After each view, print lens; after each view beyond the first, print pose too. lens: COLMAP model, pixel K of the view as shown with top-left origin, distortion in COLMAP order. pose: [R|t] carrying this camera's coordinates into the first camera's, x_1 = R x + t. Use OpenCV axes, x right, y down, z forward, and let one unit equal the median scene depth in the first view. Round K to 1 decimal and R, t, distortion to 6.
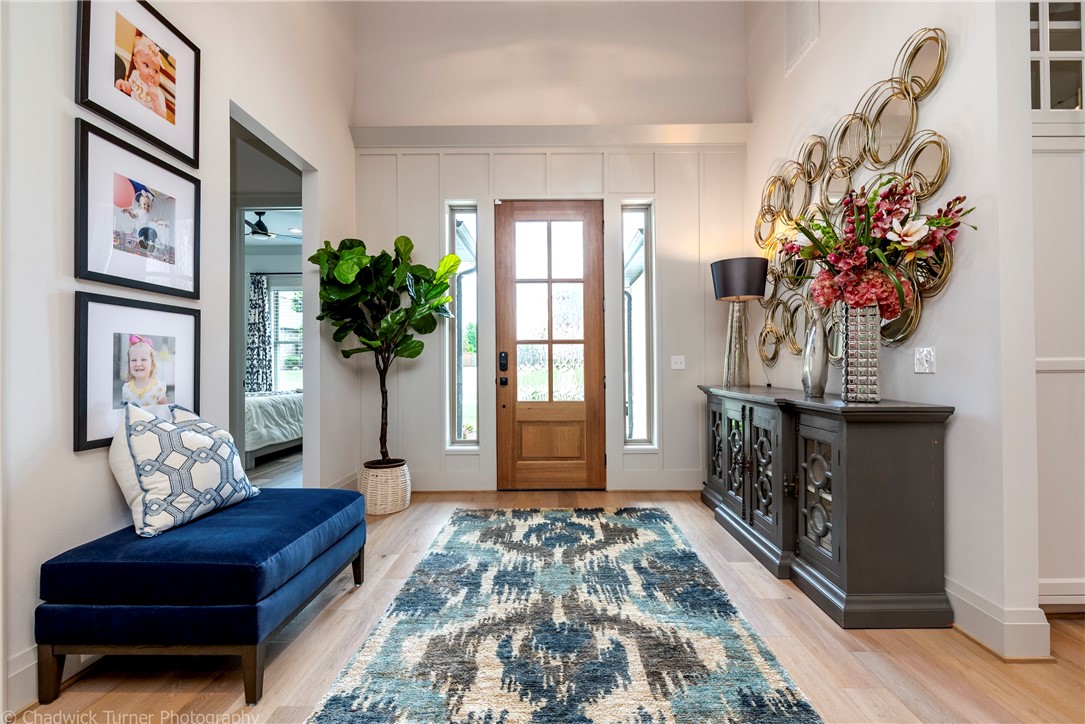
lens RADIAL K [[432.5, 0, 540.7], [0, 432.5, 363.1], [0, 0, 1]] dist [0.001065, -0.002894]
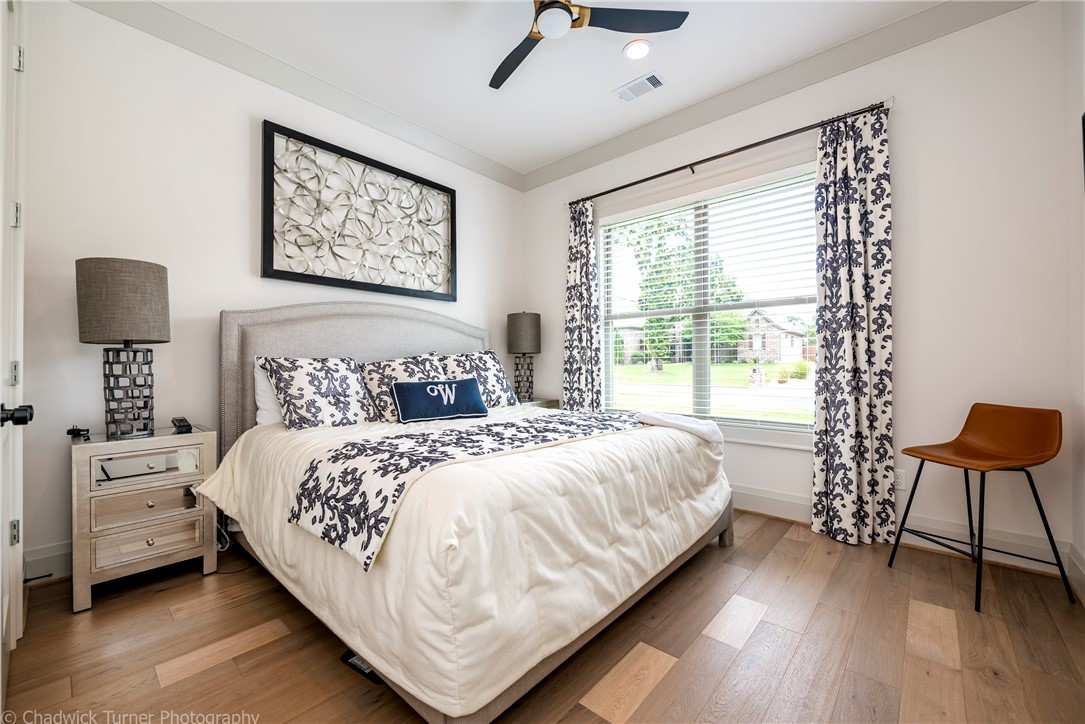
lens RADIAL K [[432.5, 0, 544.6], [0, 432.5, 362.7], [0, 0, 1]] dist [0.001065, -0.002894]
pose [[0.743528, -0.001376, -0.668704, -0.302032], [0.005914, 0.999972, 0.004518, 0.008206], [0.668679, -0.007314, 0.743515, 0.537208]]
